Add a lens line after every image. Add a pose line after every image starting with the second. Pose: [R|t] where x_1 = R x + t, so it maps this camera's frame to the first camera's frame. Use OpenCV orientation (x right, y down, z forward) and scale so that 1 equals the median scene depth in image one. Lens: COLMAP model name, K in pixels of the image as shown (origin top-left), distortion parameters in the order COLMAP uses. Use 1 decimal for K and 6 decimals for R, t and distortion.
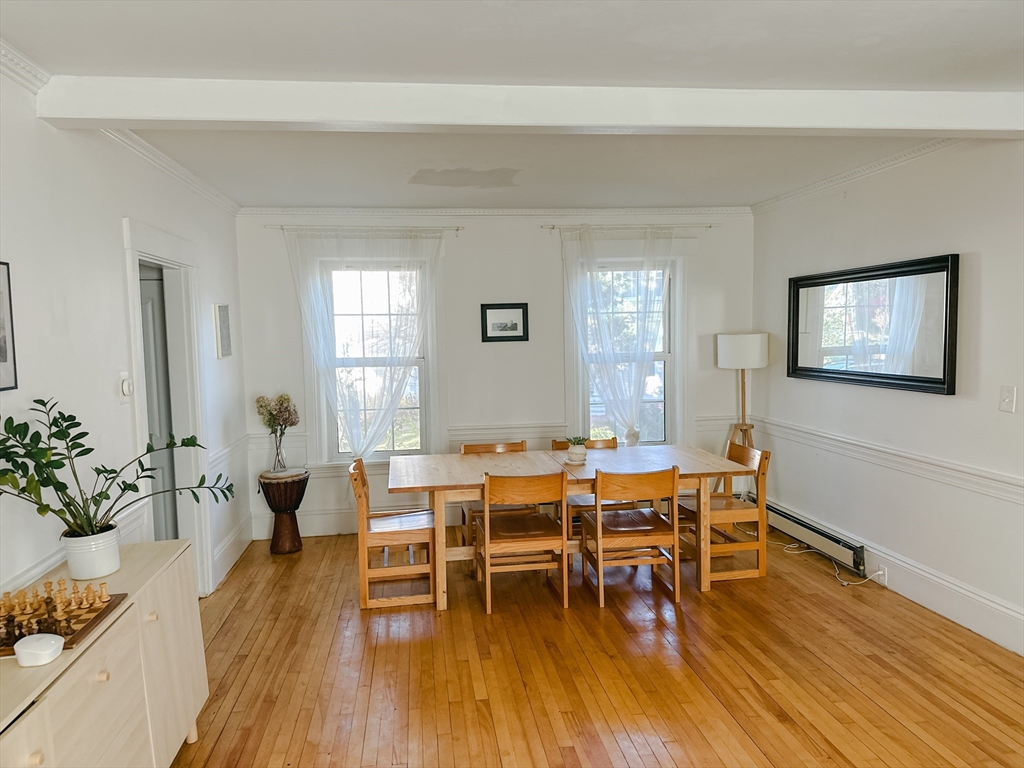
lens RADIAL K [[723.8, 0, 513.3], [0, 723.8, 388.3], [0, 0, 1]] dist [0.058868, -0.077254]
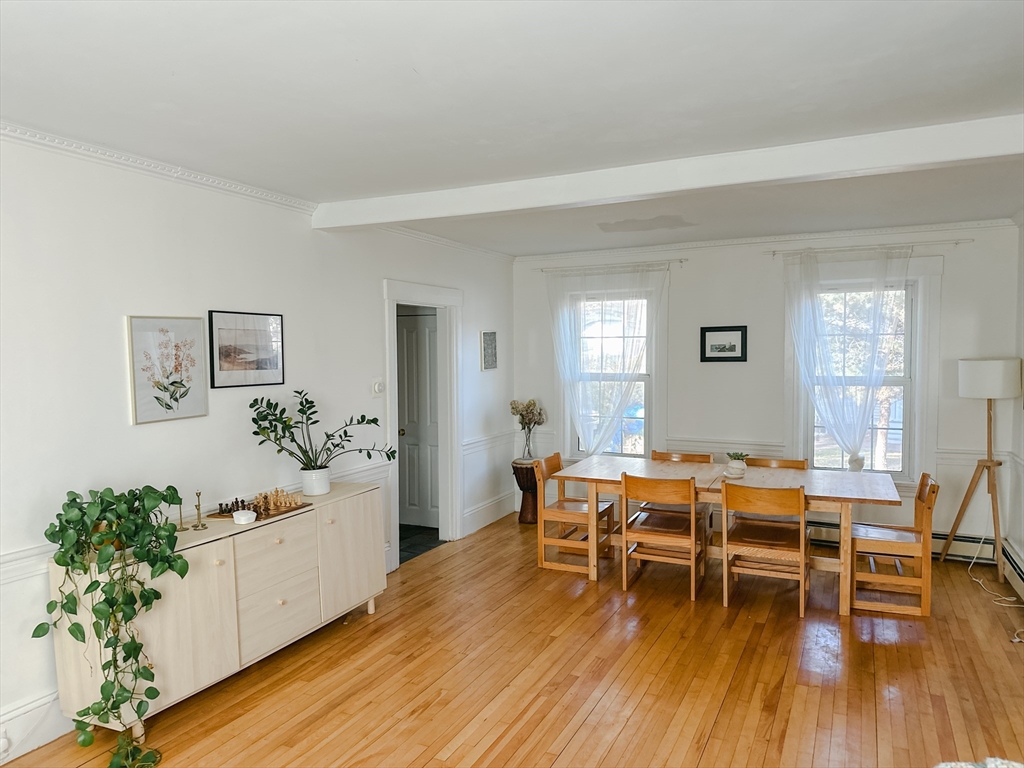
lens RADIAL K [[723.8, 0, 512.0], [0, 723.8, 392.2], [0, 0, 1]] dist [0.058868, -0.077254]
pose [[0.836235, 0.045573, -0.546474, 0.423058], [-0.052680, 0.998608, 0.002666, -0.007717], [0.545834, 0.026559, 0.837472, -0.104348]]
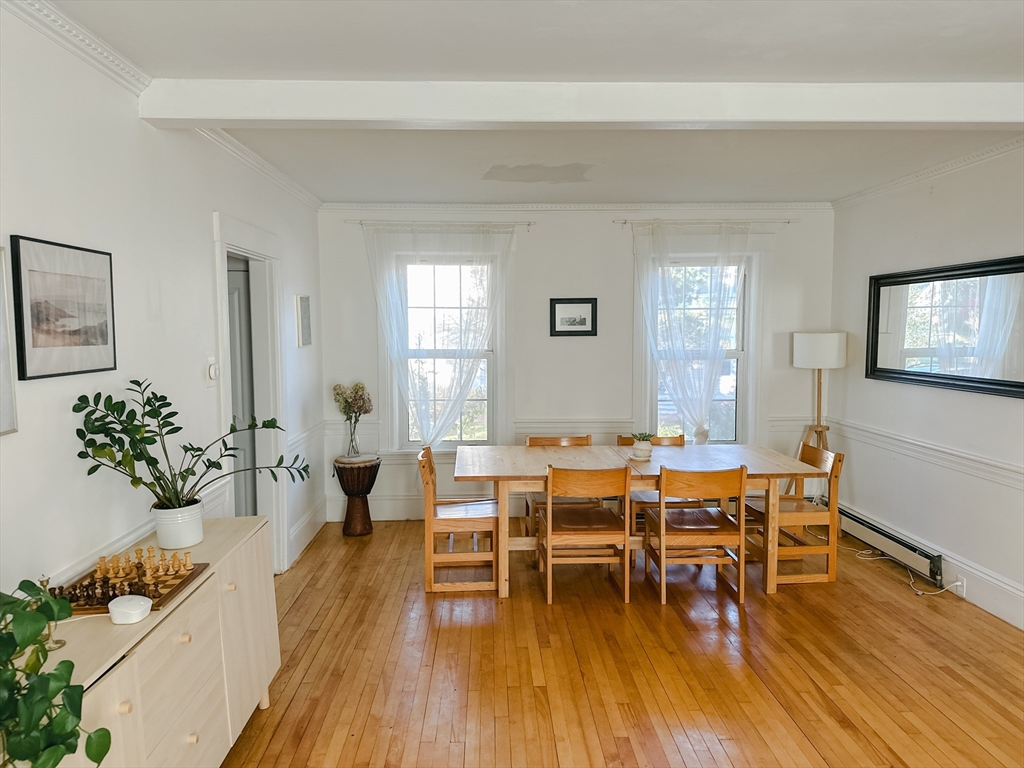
lens RADIAL K [[723.8, 0, 516.5], [0, 723.8, 384.9], [0, 0, 1]] dist [0.058868, -0.077254]
pose [[0.995396, 0.025199, -0.092476, 0.006182], [-0.025011, 0.999682, 0.003194, 0.002730], [0.092528, -0.000867, 0.995710, -0.011627]]
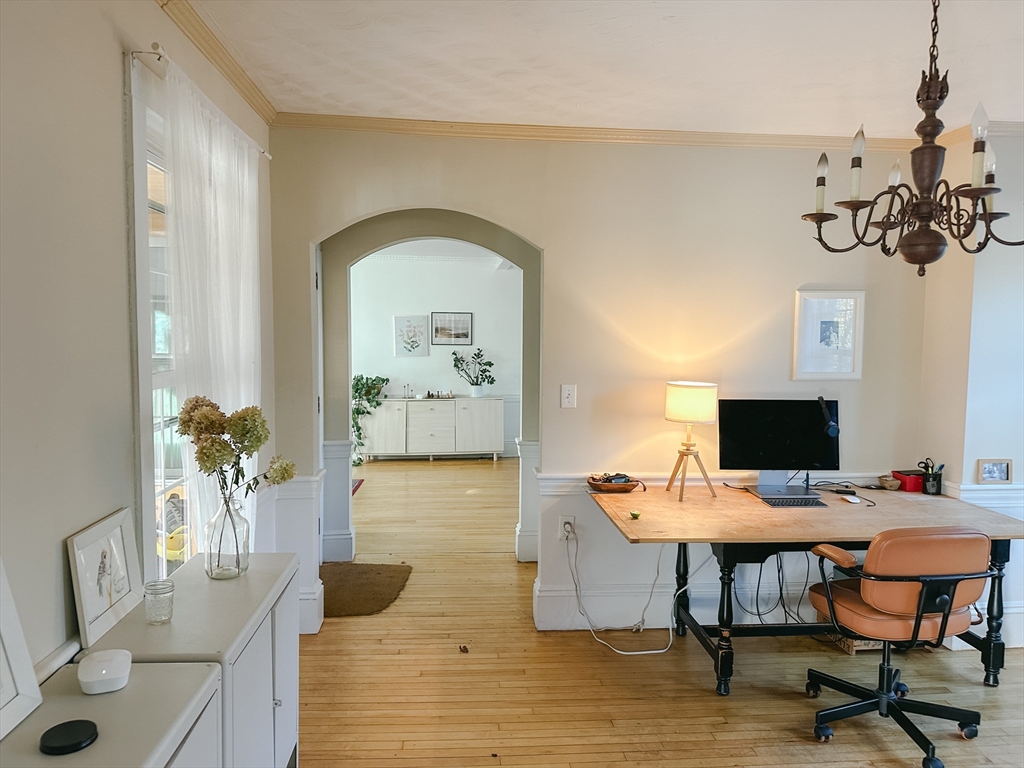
lens RADIAL K [[723.8, 0, 514.8], [0, 723.8, 387.3], [0, 0, 1]] dist [0.058868, -0.077254]
pose [[-0.054969, 0.097482, -0.993718, 1.742582], [-0.086244, 0.991040, 0.101990, -0.104519], [0.994756, 0.091308, -0.046070, 0.787677]]
